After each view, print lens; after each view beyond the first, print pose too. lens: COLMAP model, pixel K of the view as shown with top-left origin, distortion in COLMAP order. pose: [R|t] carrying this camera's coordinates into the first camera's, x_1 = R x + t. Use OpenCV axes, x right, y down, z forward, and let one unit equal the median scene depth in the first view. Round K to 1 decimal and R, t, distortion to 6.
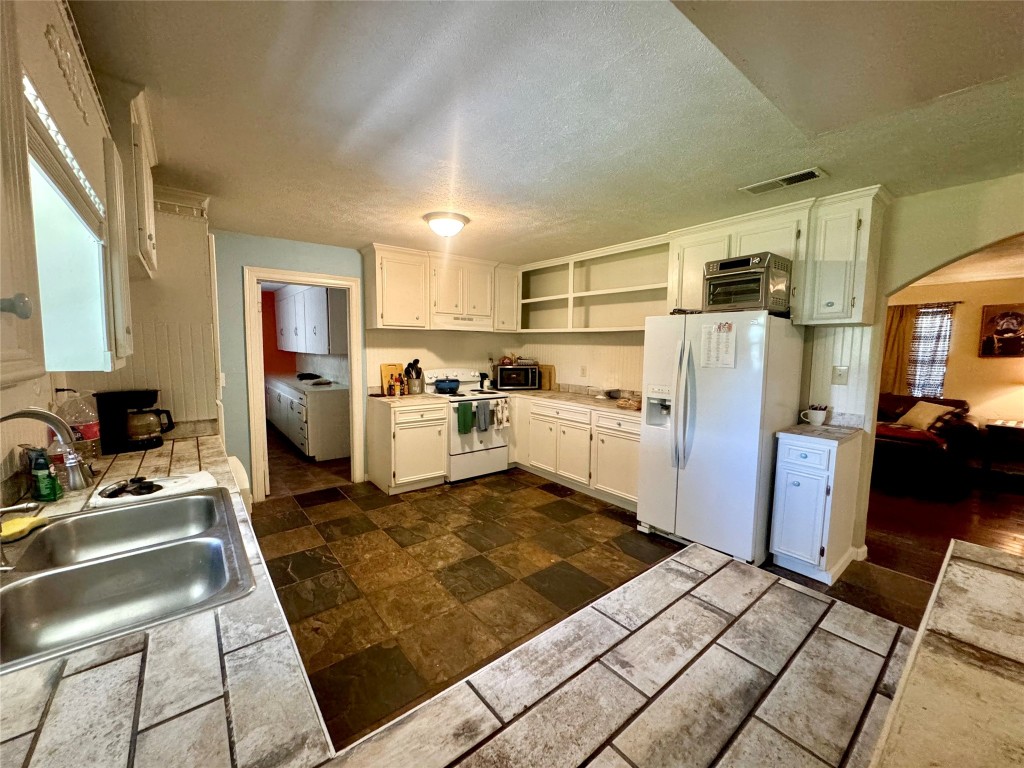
lens RADIAL K [[408.8, 0, 511.6], [0, 408.8, 382.5], [0, 0, 1]] dist [-0.003200, 0.000436]
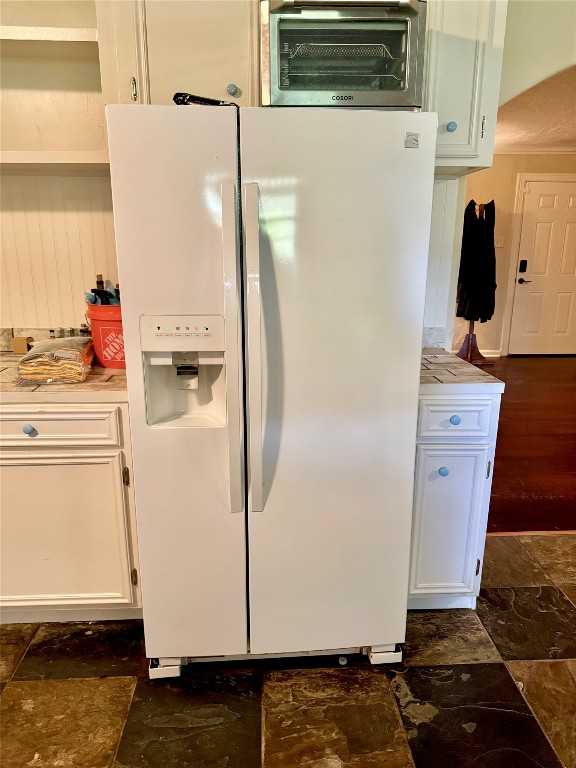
lens RADIAL K [[543.0, 0, 286.9], [0, 543.0, 386.9], [0, 0, 1]] dist [0.039831, -0.000389]
pose [[0.588323, -0.214689, 0.779606, 0.020038], [0.079910, 0.974828, 0.208146, -0.017681], [-0.804668, -0.060159, 0.590669, 0.455688]]
